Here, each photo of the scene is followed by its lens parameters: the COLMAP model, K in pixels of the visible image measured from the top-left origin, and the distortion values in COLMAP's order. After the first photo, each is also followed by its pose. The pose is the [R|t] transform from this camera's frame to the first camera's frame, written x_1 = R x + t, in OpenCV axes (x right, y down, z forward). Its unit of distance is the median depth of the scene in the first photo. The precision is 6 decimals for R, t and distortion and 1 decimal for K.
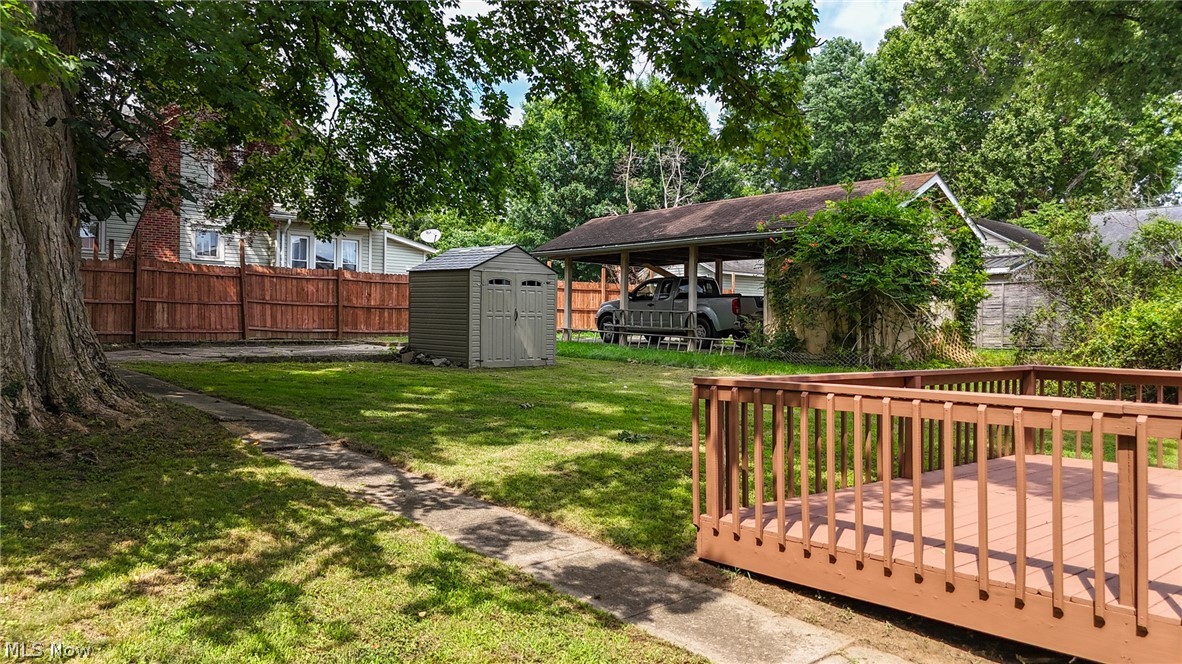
lens RADIAL K [[883.3, 0, 591.0], [0, 883.3, 332.0], [0, 0, 1]] dist [0.037465, 0.000329]
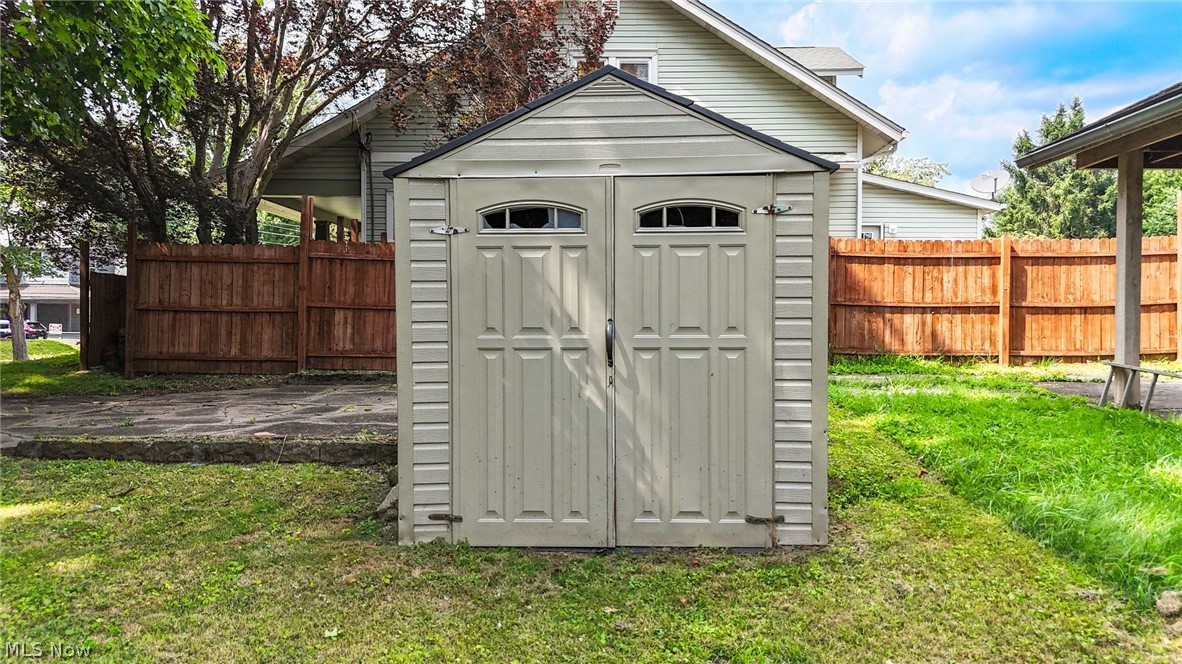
lens RADIAL K [[883.3, 0, 591.0], [0, 883.3, 332.0], [0, 0, 1]] dist [0.037465, 0.000329]
pose [[0.728729, 0.005726, -0.684778, 0.072108], [-0.007164, 0.999974, 0.000737, -0.019596], [0.684764, 0.004368, 0.728751, 0.693305]]
